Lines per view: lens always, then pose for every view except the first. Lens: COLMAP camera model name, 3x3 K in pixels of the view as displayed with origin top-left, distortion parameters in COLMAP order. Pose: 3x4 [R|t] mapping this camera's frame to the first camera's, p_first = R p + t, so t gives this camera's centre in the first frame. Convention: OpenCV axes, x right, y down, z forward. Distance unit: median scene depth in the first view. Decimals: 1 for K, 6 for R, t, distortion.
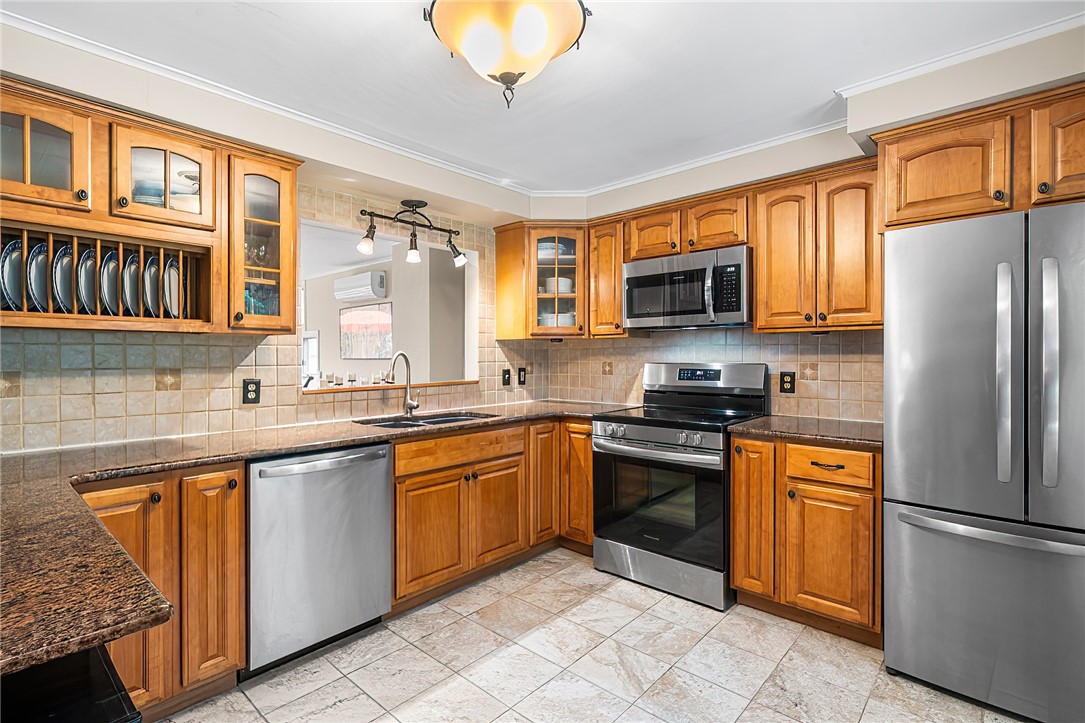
lens RADIAL K [[515.7, 0, 536.2], [0, 515.7, 358.1], [0, 0, 1]] dist [0.003310, 0.000693]
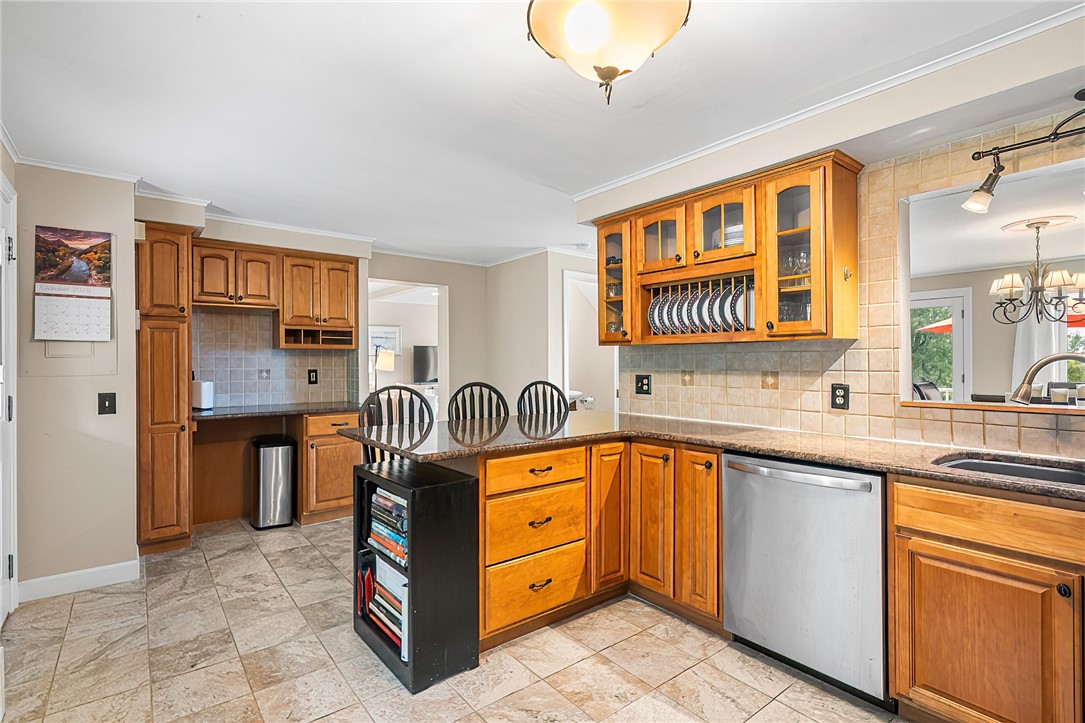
lens RADIAL K [[515.7, 0, 535.9], [0, 515.7, 360.9], [0, 0, 1]] dist [0.003310, 0.000693]
pose [[-0.172842, 0.000320, -0.984950, 0.565925], [-0.002252, 0.999997, 0.000720, -0.003369], [0.984947, 0.002342, -0.172840, 0.652266]]
